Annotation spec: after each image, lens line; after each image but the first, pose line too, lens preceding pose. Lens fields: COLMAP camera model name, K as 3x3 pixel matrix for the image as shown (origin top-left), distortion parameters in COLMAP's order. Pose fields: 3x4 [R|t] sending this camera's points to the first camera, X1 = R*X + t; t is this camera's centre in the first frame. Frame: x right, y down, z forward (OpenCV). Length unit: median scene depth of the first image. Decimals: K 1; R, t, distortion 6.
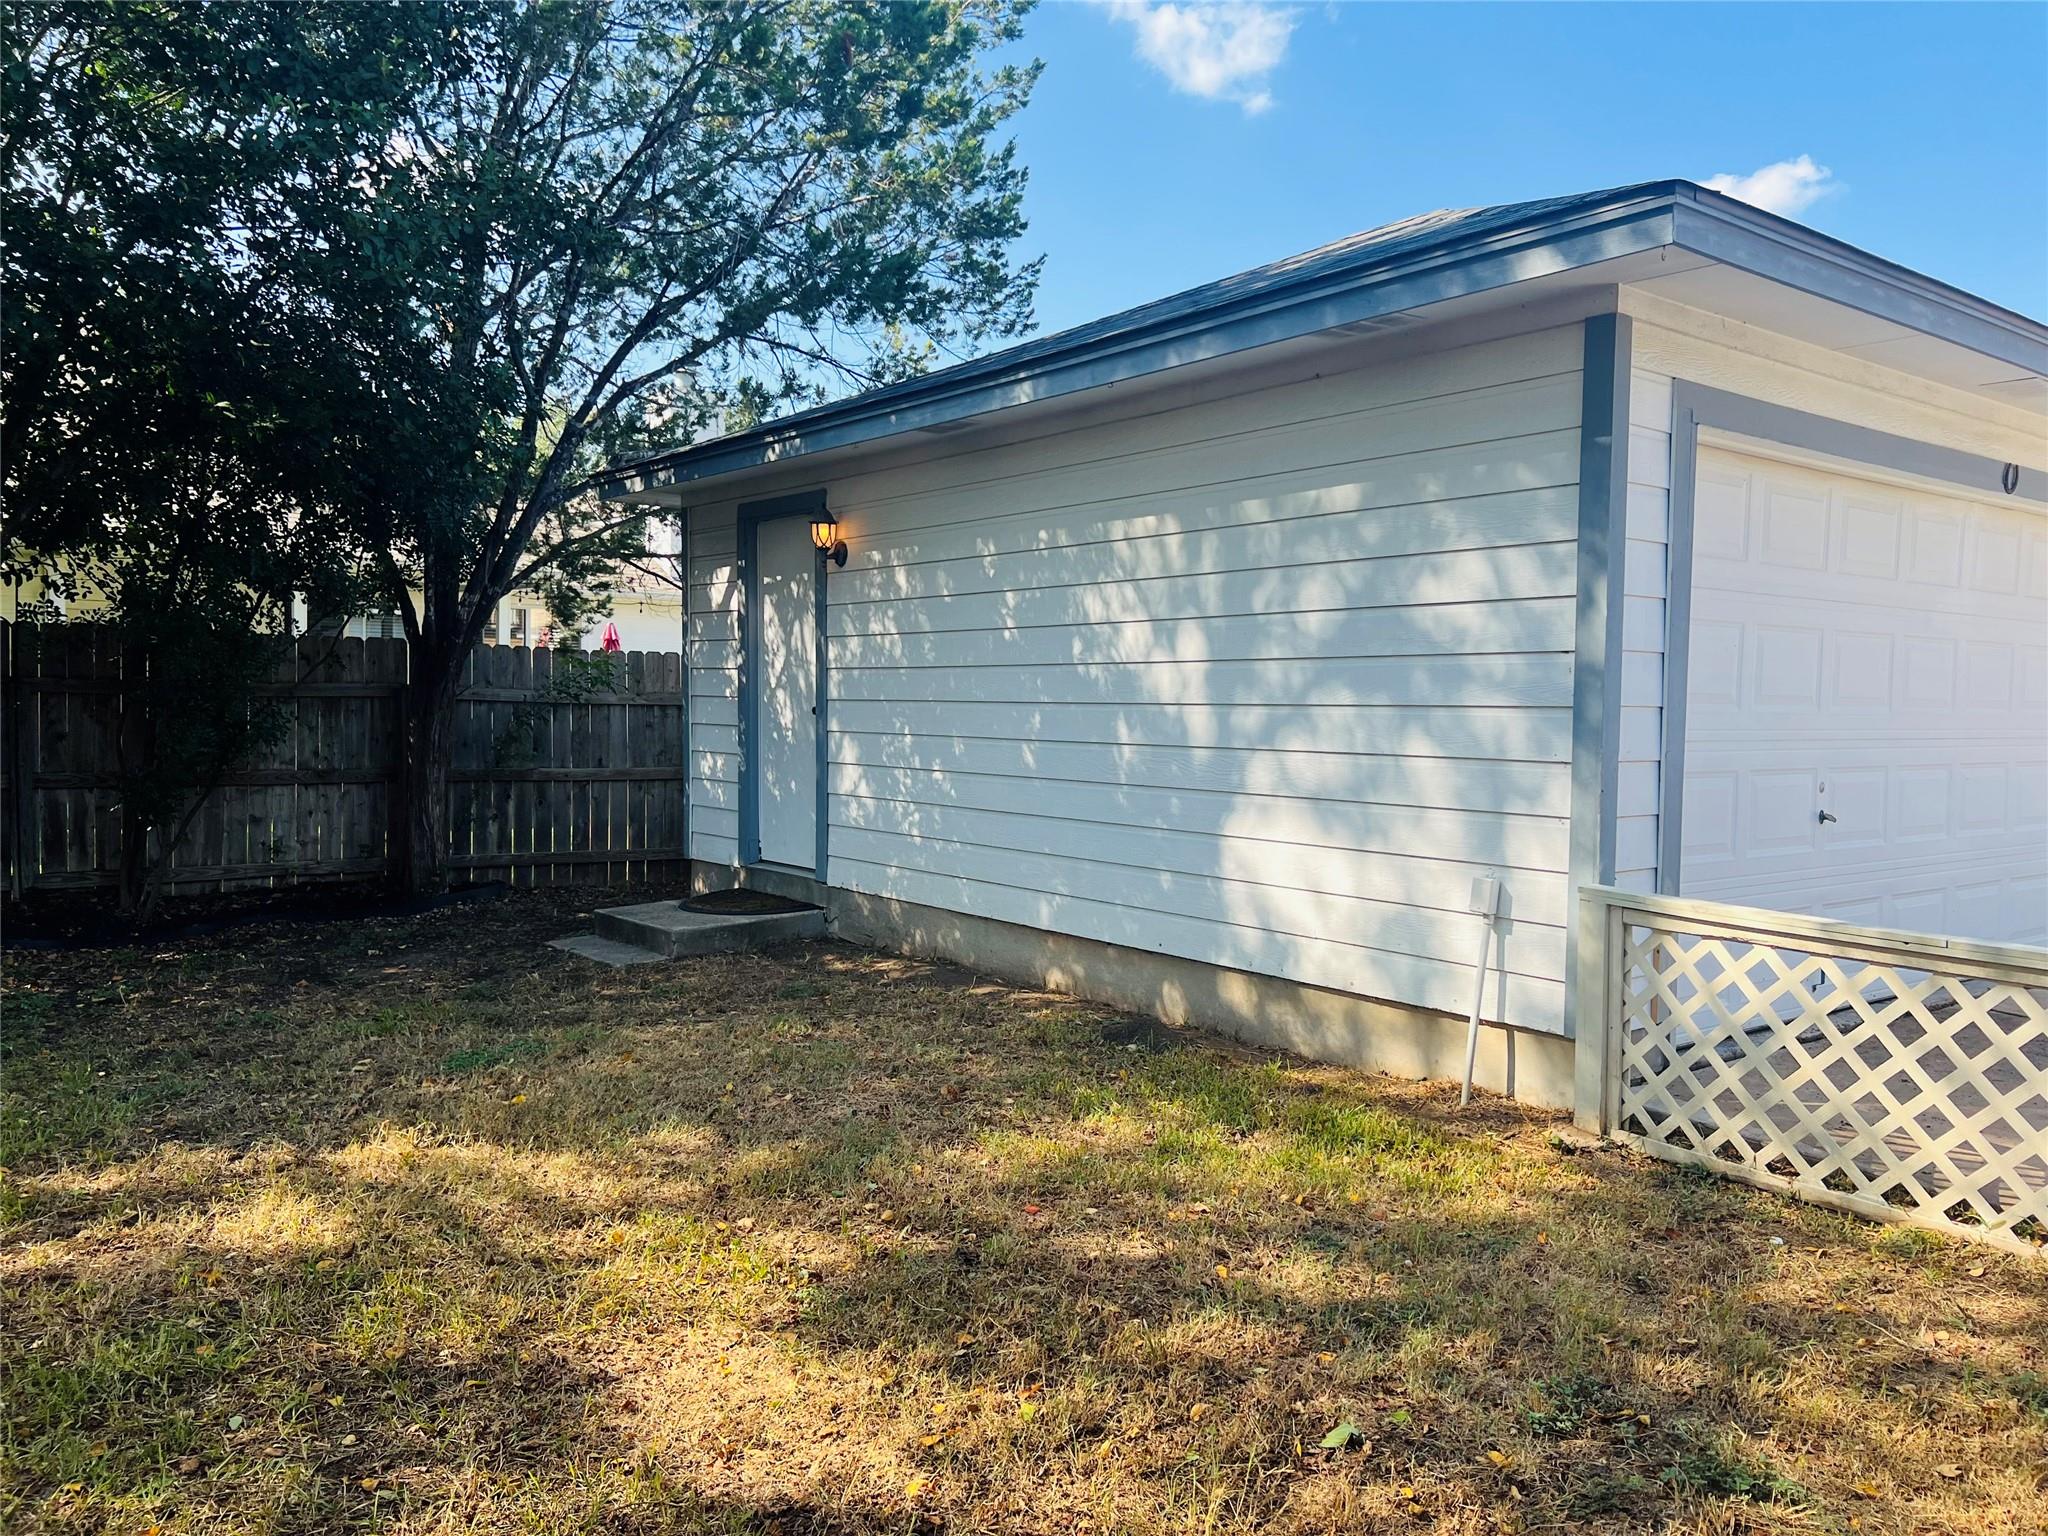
lens RADIAL K [[1536.9, 0, 1022.2], [0, 1536.9, 762.9], [0, 0, 1]] dist [0.039477, -0.041783]
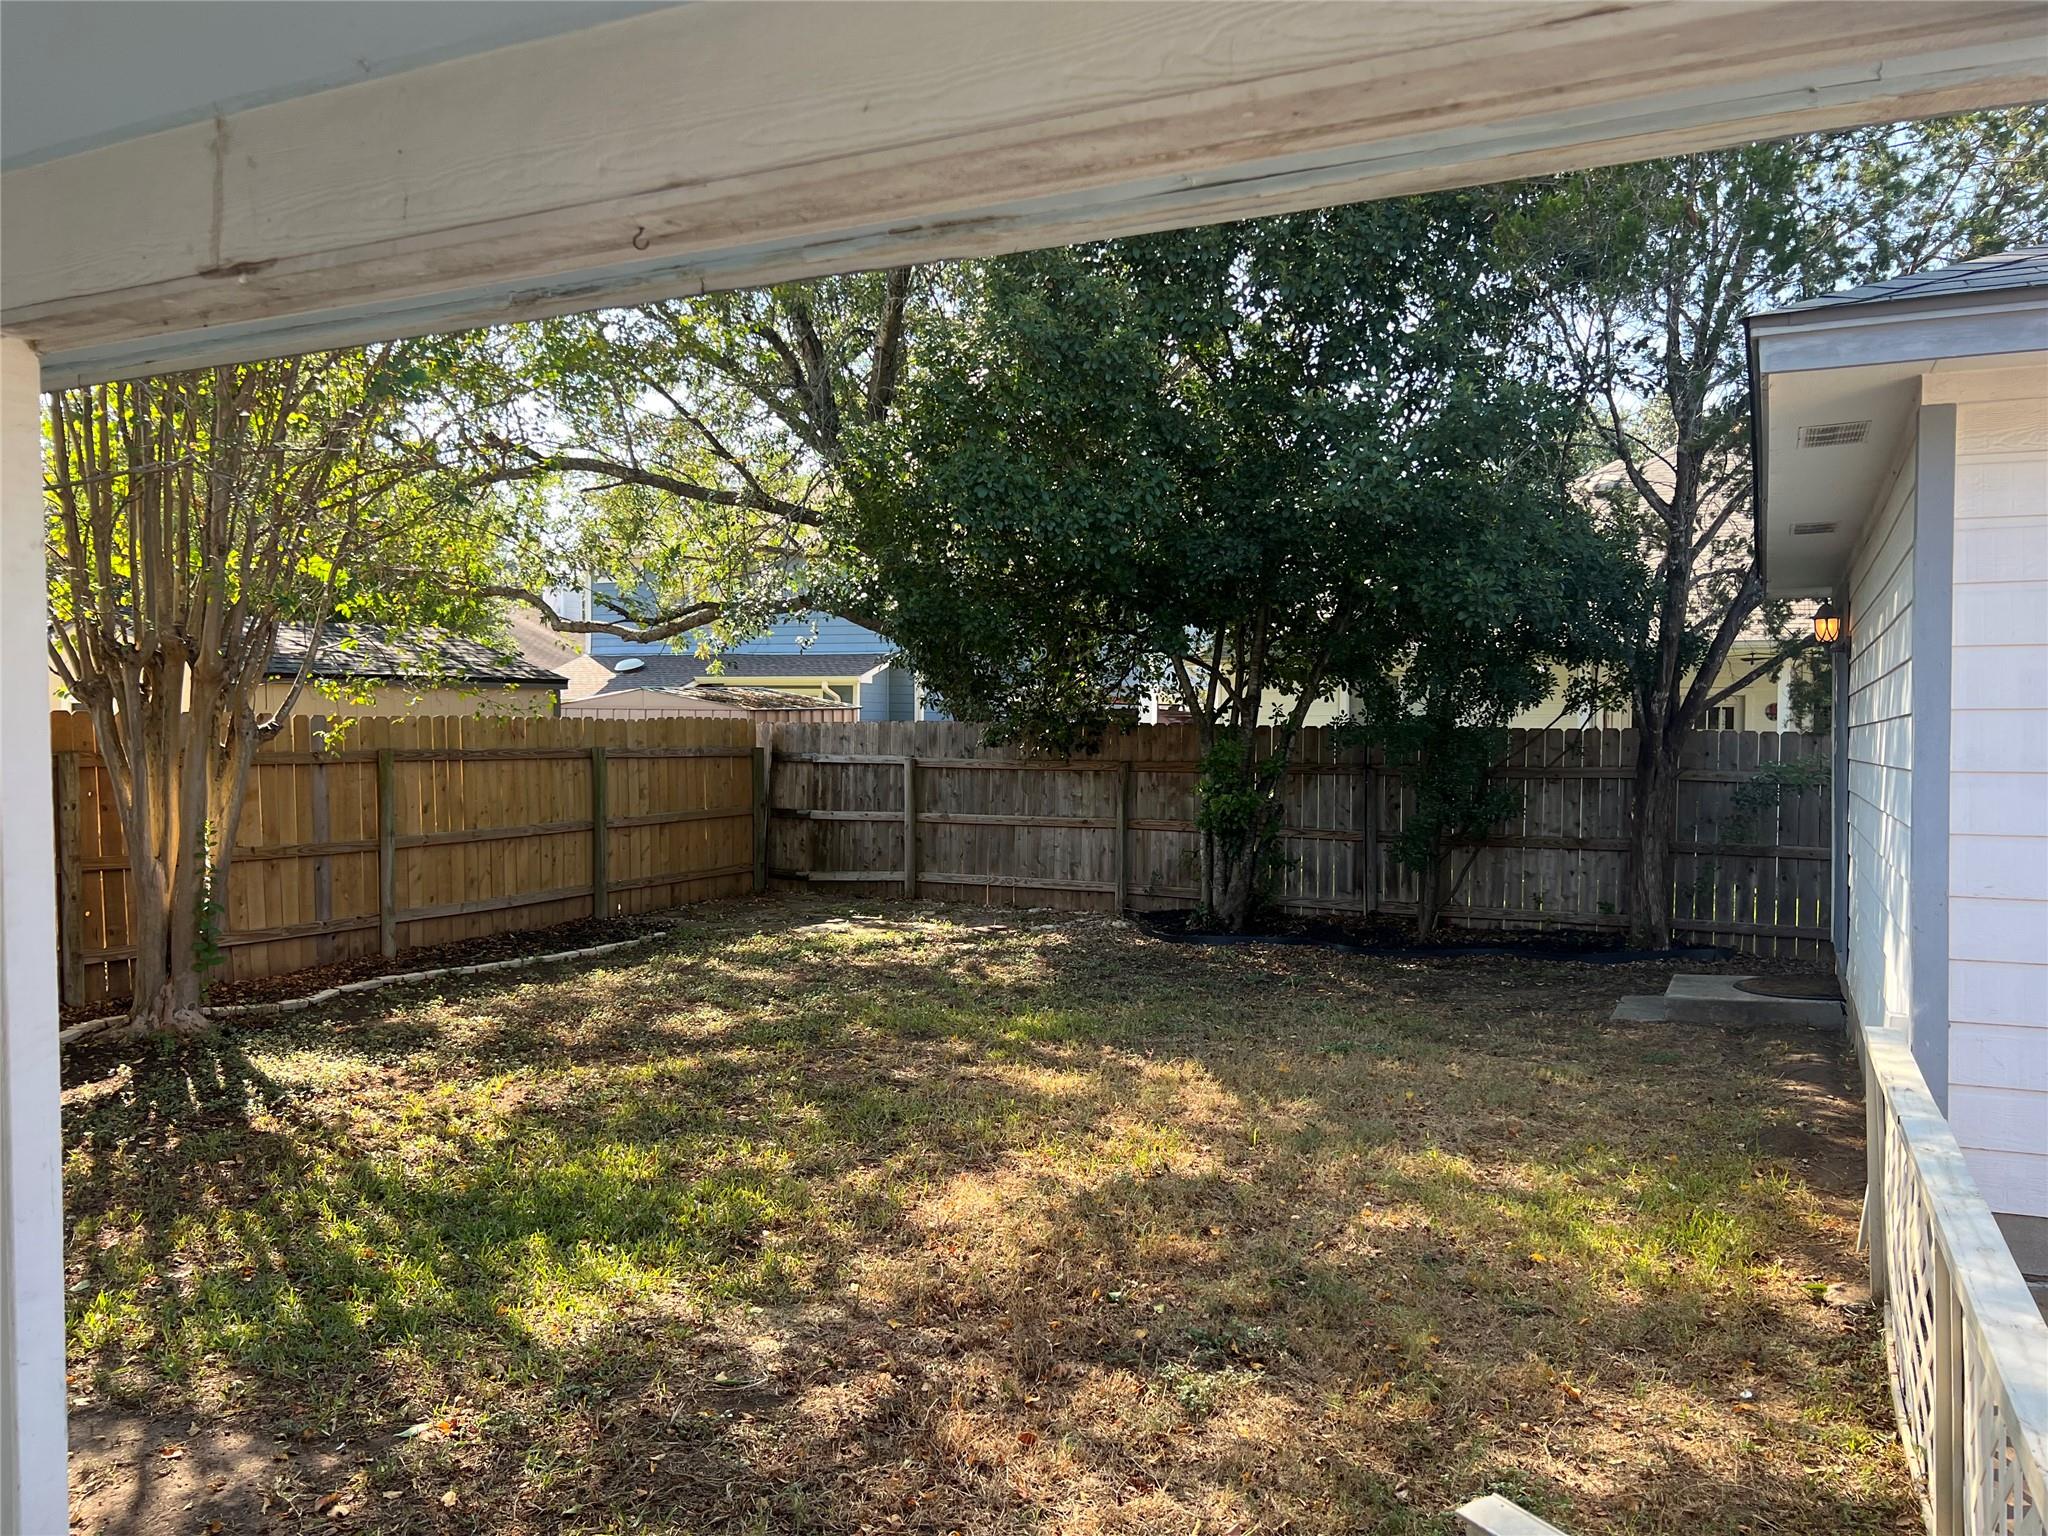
lens RADIAL K [[1536.9, 0, 1029.2], [0, 1536.9, 778.1], [0, 0, 1]] dist [0.039477, -0.041783]
pose [[0.456312, 0.011986, -0.889739, 0.442849], [-0.036393, 0.999324, -0.005202, -0.021208], [0.889075, 0.034755, 0.456440, 0.052486]]
